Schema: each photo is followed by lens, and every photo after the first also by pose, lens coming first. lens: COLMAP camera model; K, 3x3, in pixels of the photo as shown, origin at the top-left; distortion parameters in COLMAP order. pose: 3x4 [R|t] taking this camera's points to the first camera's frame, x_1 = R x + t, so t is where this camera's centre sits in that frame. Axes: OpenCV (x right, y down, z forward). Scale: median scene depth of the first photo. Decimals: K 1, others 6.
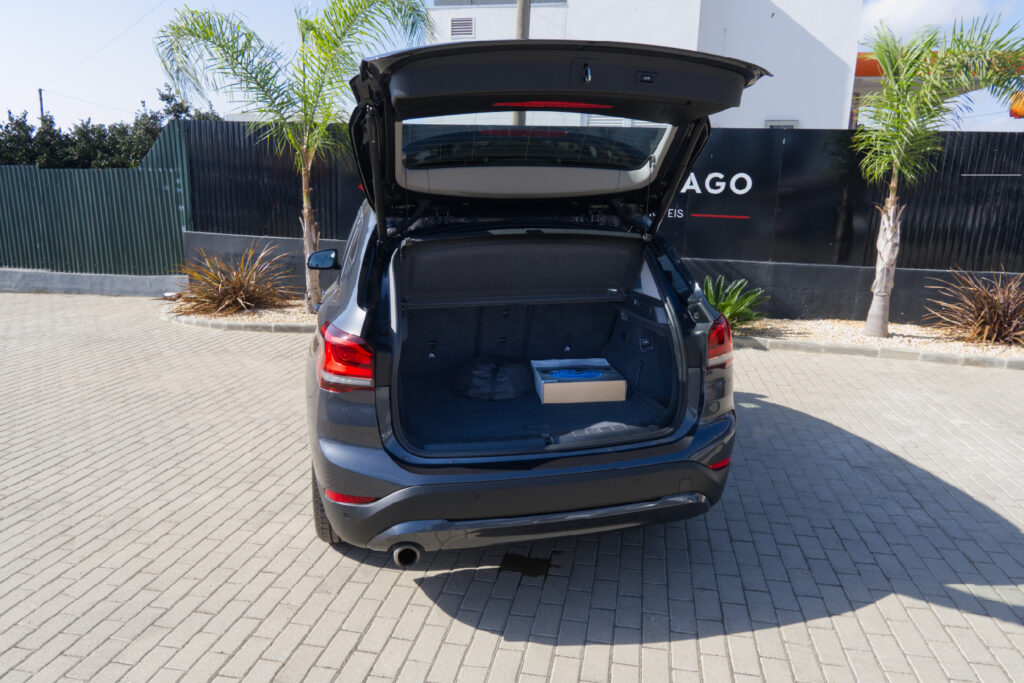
lens RADIAL K [[668.3, 0, 516.2], [0, 668.3, 341.4], [0, 0, 1]] dist [-0.006177, 0.002528]
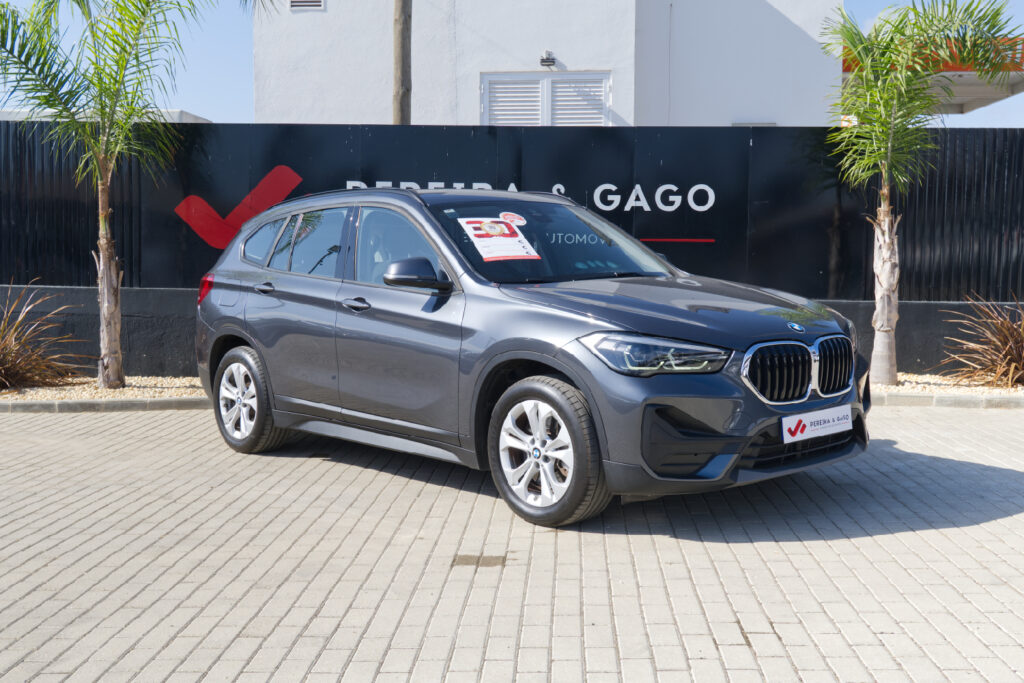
lens RADIAL K [[1128.2, 0, 514.3], [0, 1128.2, 342.8], [0, 0, 1]] dist [0.011789, 0.000000]
pose [[0.990342, -0.027392, 0.135912, -0.059140], [0.046676, 0.988937, -0.140800, 0.110615], [-0.130552, 0.145784, 0.980665, -0.232894]]
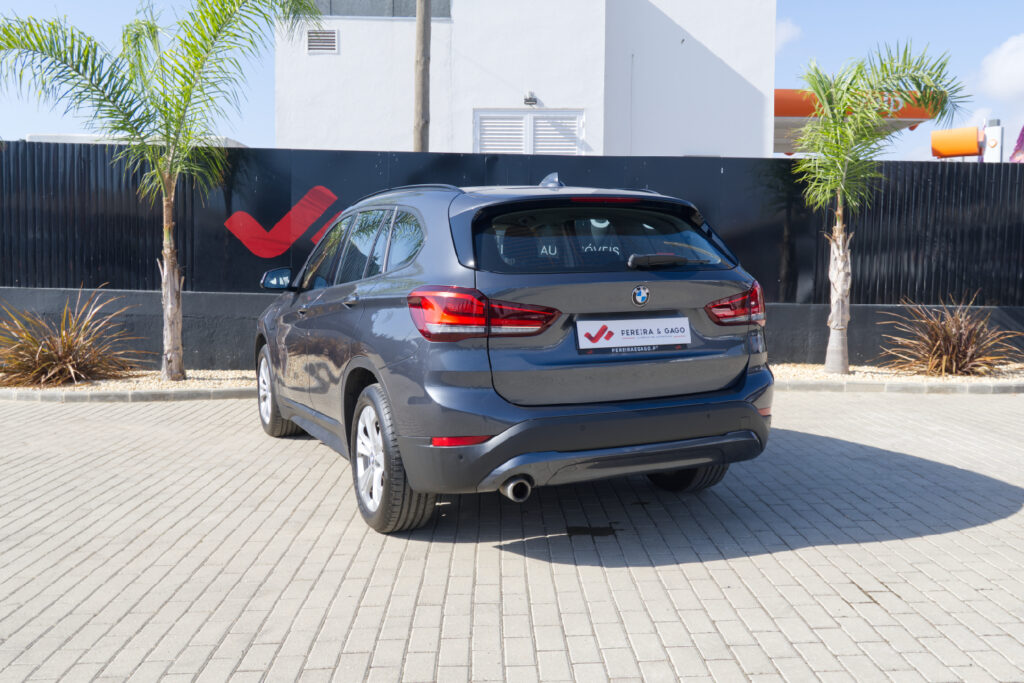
lens RADIAL K [[944.5, 0, 517.5], [0, 944.5, 340.3], [0, 0, 1]] dist [0.002023, 0.000000]
pose [[0.977352, -0.028843, 0.209643, -0.166994], [0.058464, 0.988913, -0.136503, 0.100331], [-0.203382, 0.145668, 0.968203, -0.181289]]
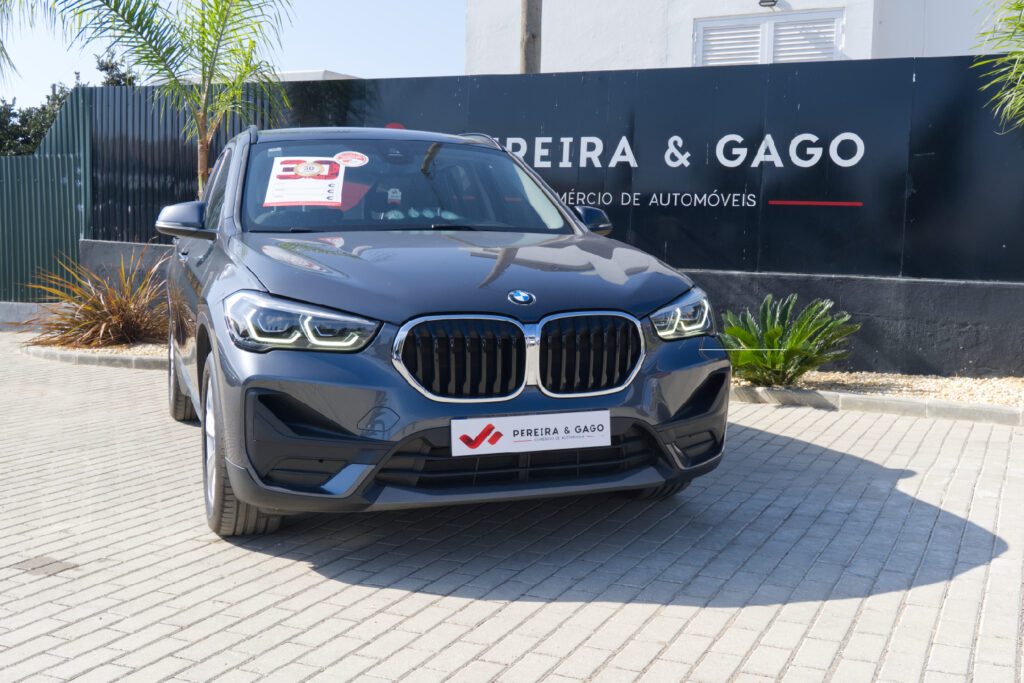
lens RADIAL K [[1128.2, 0, 515.3], [0, 1128.2, 345.6], [0, 0, 1]] dist [0.011789, 0.000000]
pose [[0.968172, 0.022957, -0.249231, 0.345586], [-0.054811, 0.991061, -0.121632, 0.092467], [0.244210, 0.131421, 0.960776, -0.040218]]
